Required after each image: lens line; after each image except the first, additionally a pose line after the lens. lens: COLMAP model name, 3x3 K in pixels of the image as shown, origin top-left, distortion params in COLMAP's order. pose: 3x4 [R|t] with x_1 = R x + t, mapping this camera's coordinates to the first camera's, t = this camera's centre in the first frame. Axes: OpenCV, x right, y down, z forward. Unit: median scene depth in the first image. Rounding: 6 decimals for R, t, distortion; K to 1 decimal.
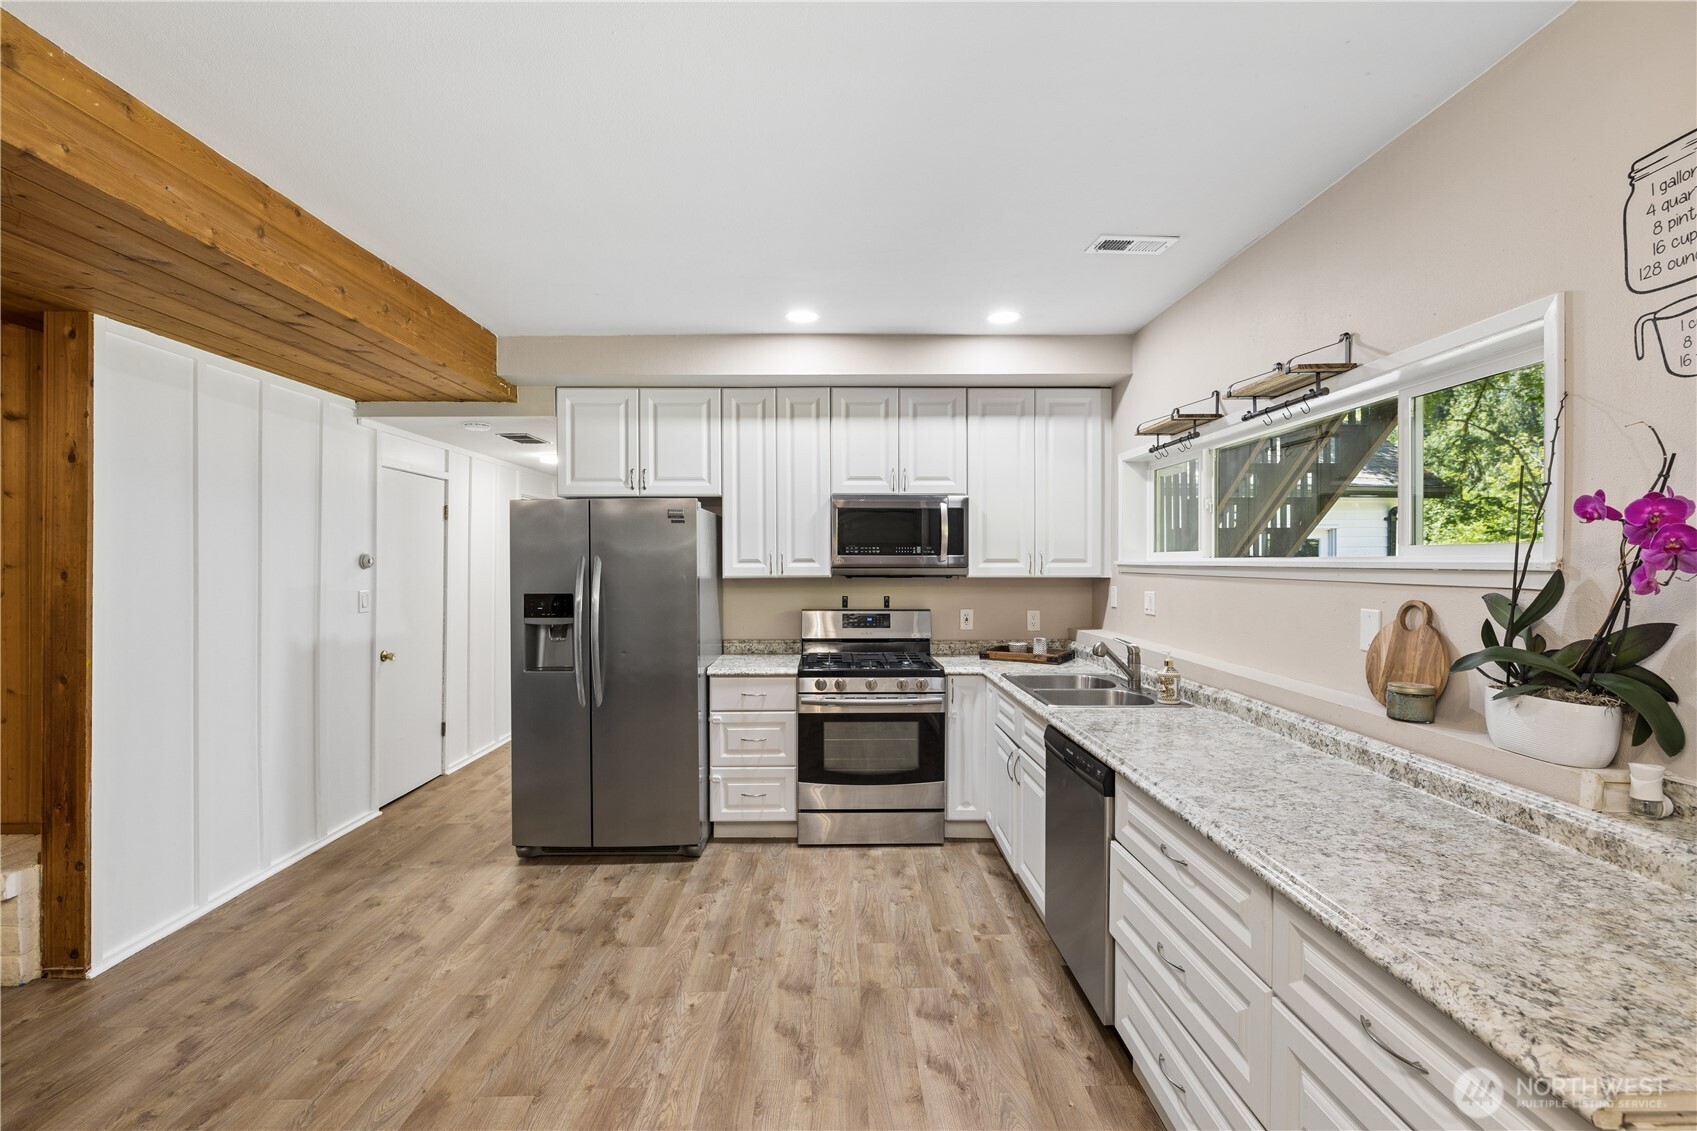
lens RADIAL K [[745.0, 0, 848.5], [0, 745.0, 565.5], [0, 0, 1]] dist [0.002084, 0.000315]
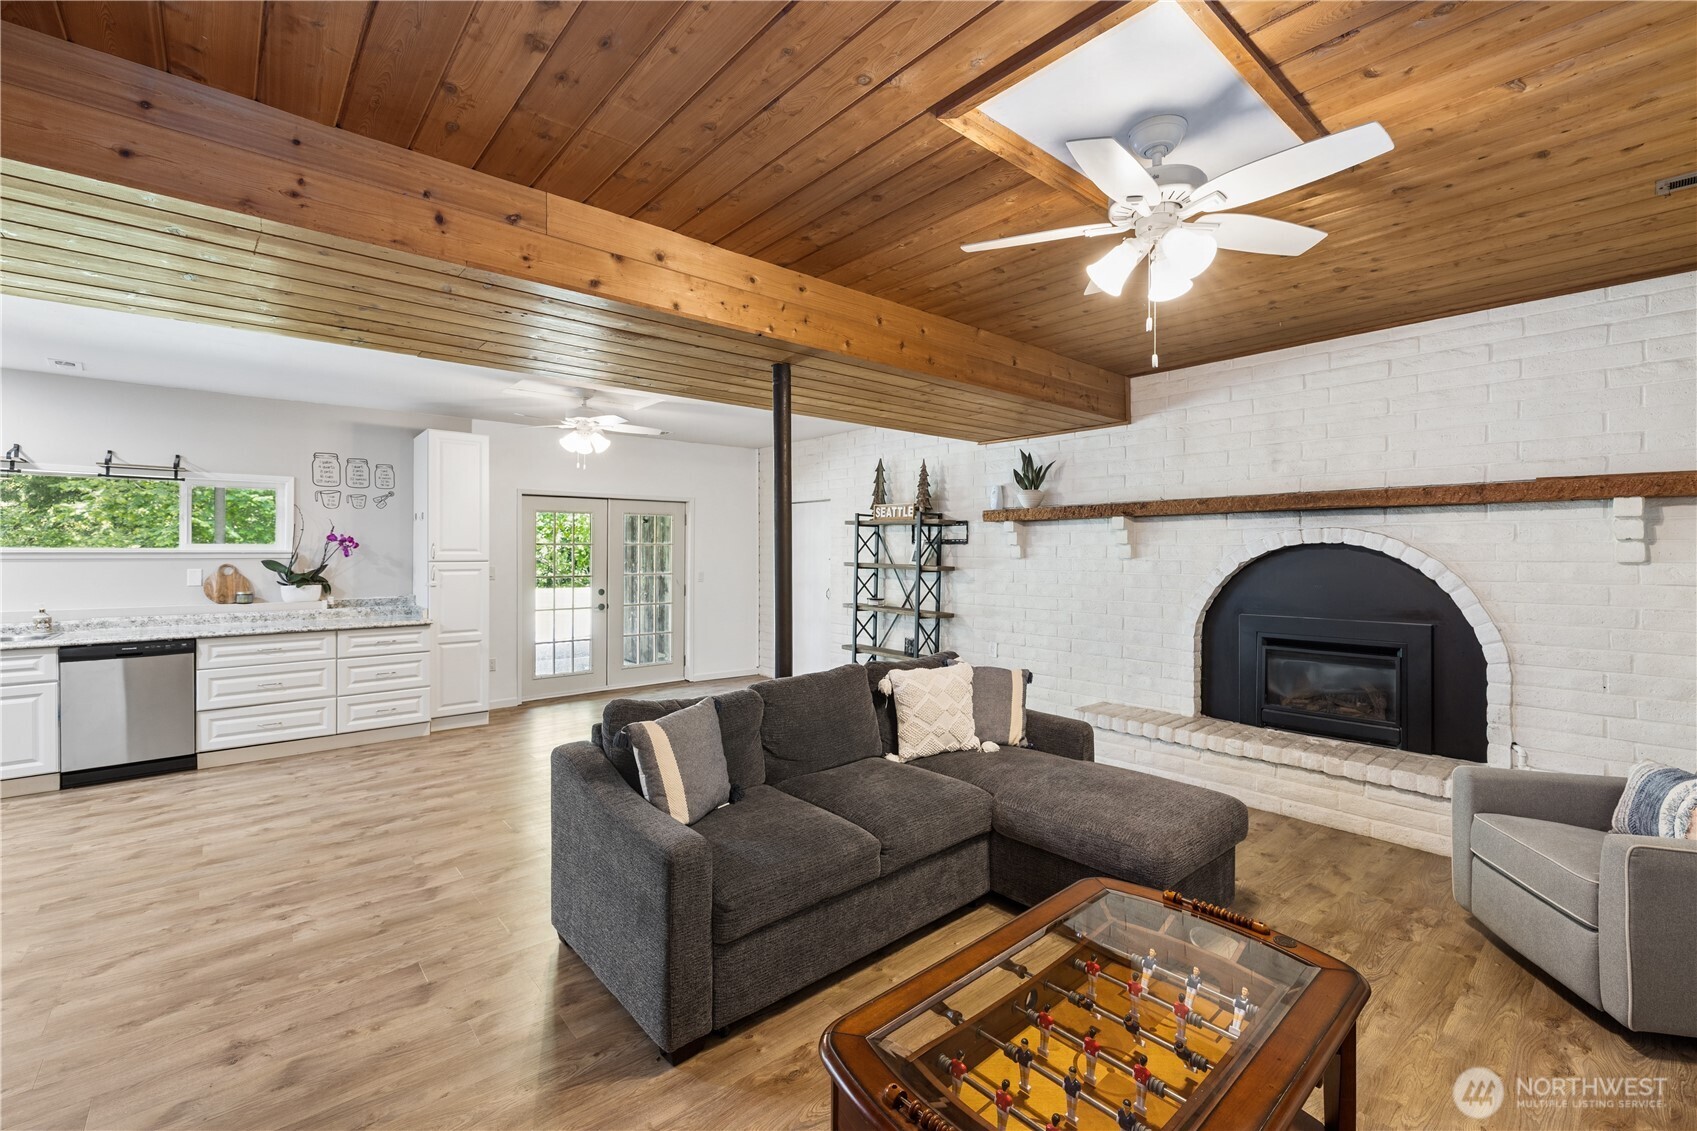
lens RADIAL K [[721.6, 0, 841.0], [0, 721.6, 578.1], [0, 0, 1]] dist [0.001816, 0.000012]
pose [[-0.641608, -0.022253, 0.766710, -2.565415], [0.003501, 0.999484, 0.031939, 0.022902], [-0.767024, 0.023176, -0.641199, 0.880714]]
